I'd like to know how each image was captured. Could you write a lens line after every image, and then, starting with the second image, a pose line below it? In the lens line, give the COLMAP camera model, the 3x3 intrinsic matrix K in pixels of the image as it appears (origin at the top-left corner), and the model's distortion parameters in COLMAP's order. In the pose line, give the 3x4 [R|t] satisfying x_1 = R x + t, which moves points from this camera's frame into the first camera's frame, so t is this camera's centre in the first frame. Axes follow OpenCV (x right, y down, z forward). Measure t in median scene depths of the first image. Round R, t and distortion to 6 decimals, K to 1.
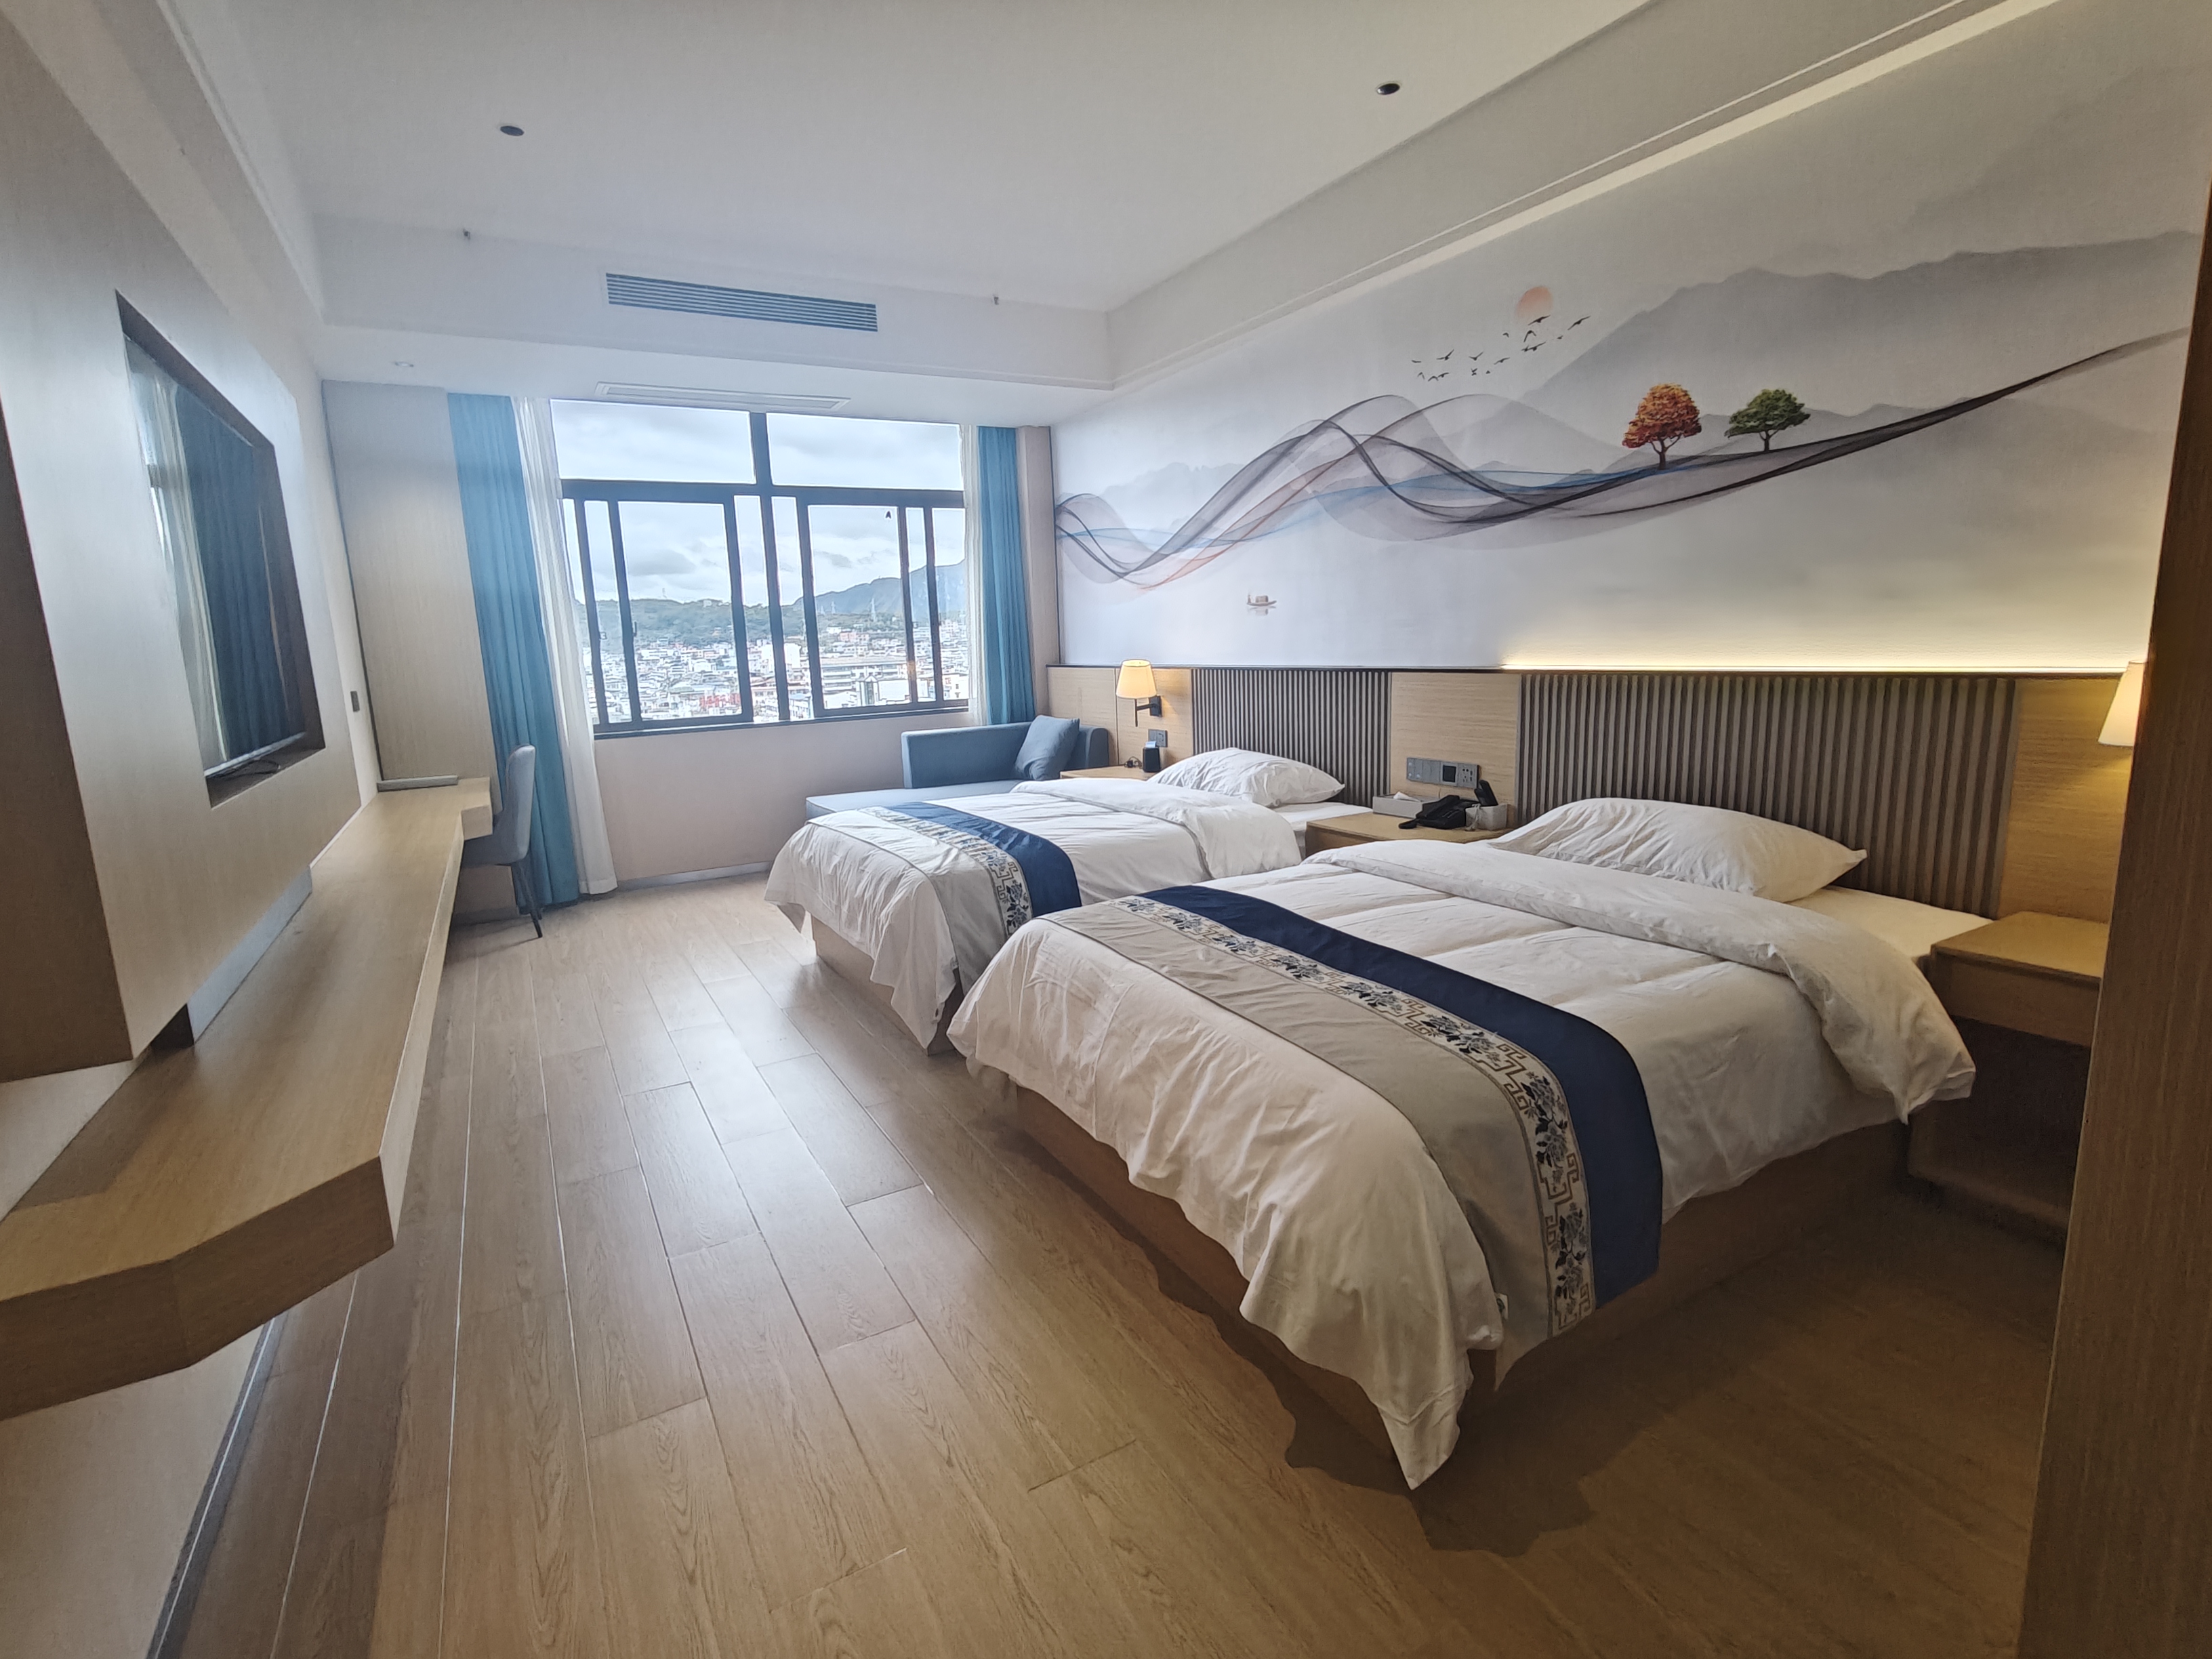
lens RADIAL K [[1046.4, 0, 1074.2], [0, 1046.4, 819.0], [0, 0, 1]] dist [0.000157, 0.000599]
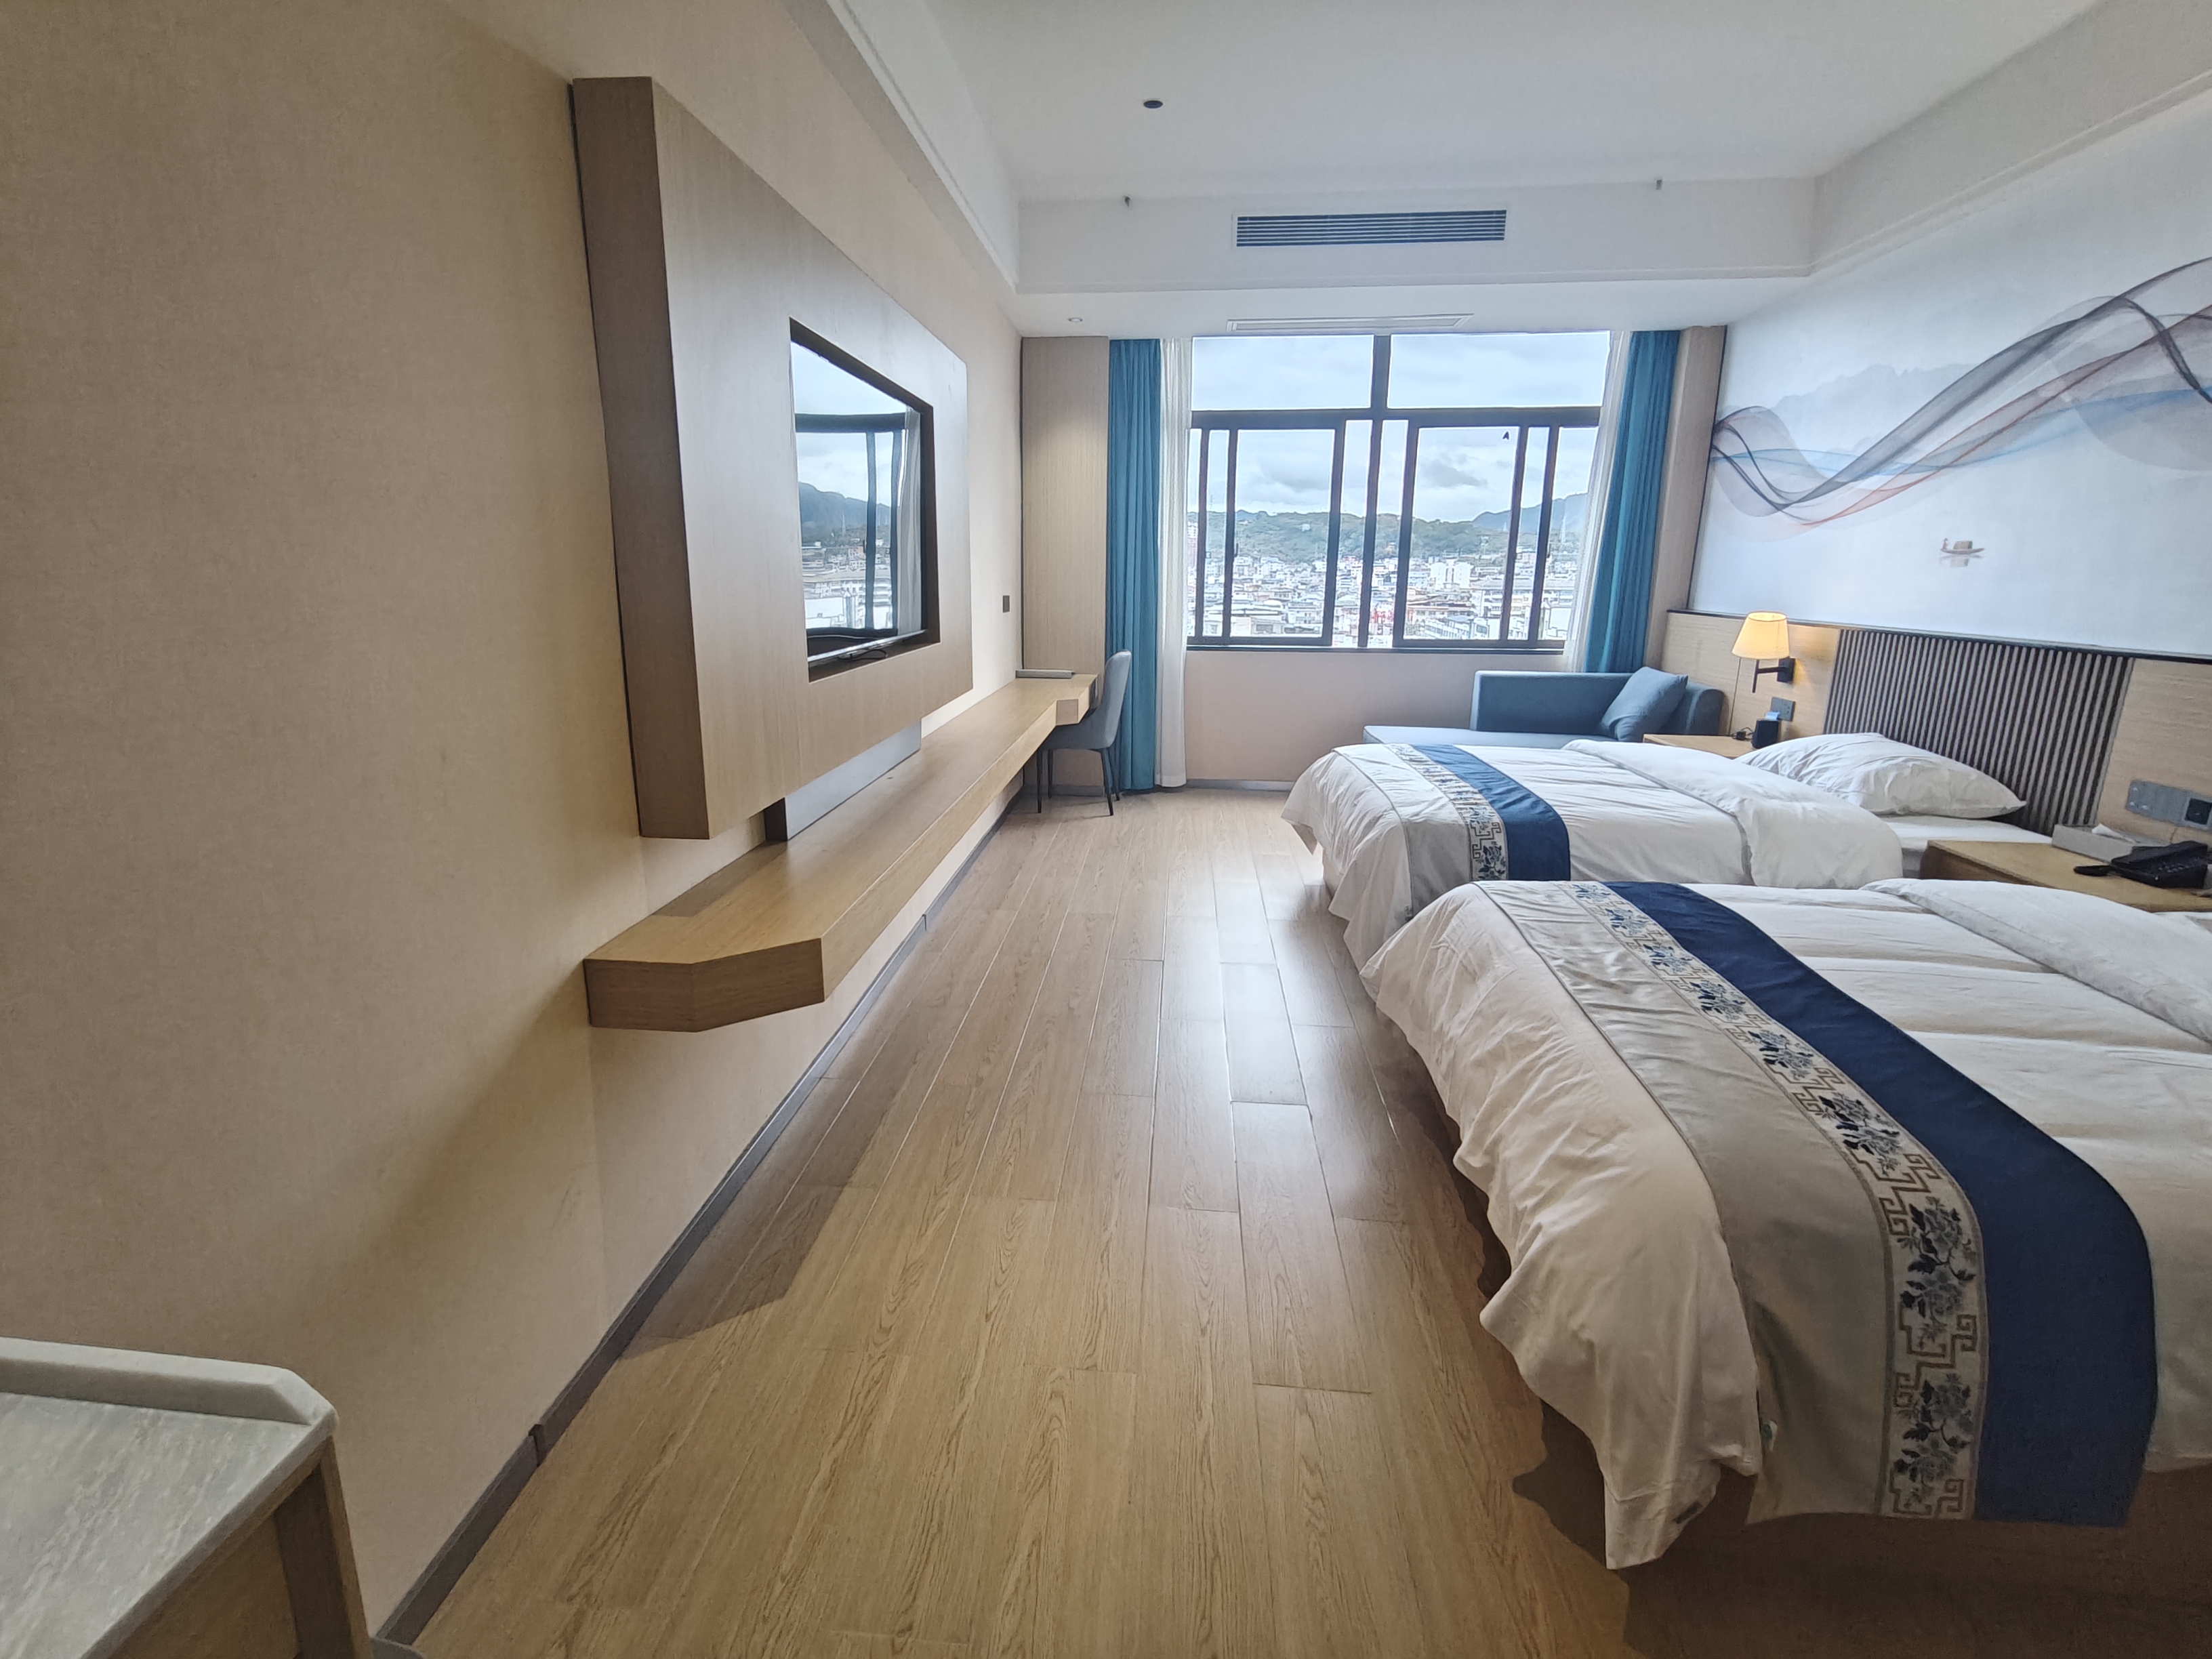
lens RADIAL K [[1046.4, 0, 1074.2], [0, 1046.4, 819.0], [0, 0, 1]] dist [0.000157, 0.000599]
pose [[0.821192, 0.177449, -0.542361, 0.114084], [-0.135839, 0.983889, 0.116233, -0.016348], [0.554248, -0.021776, 0.832067, -0.001260]]
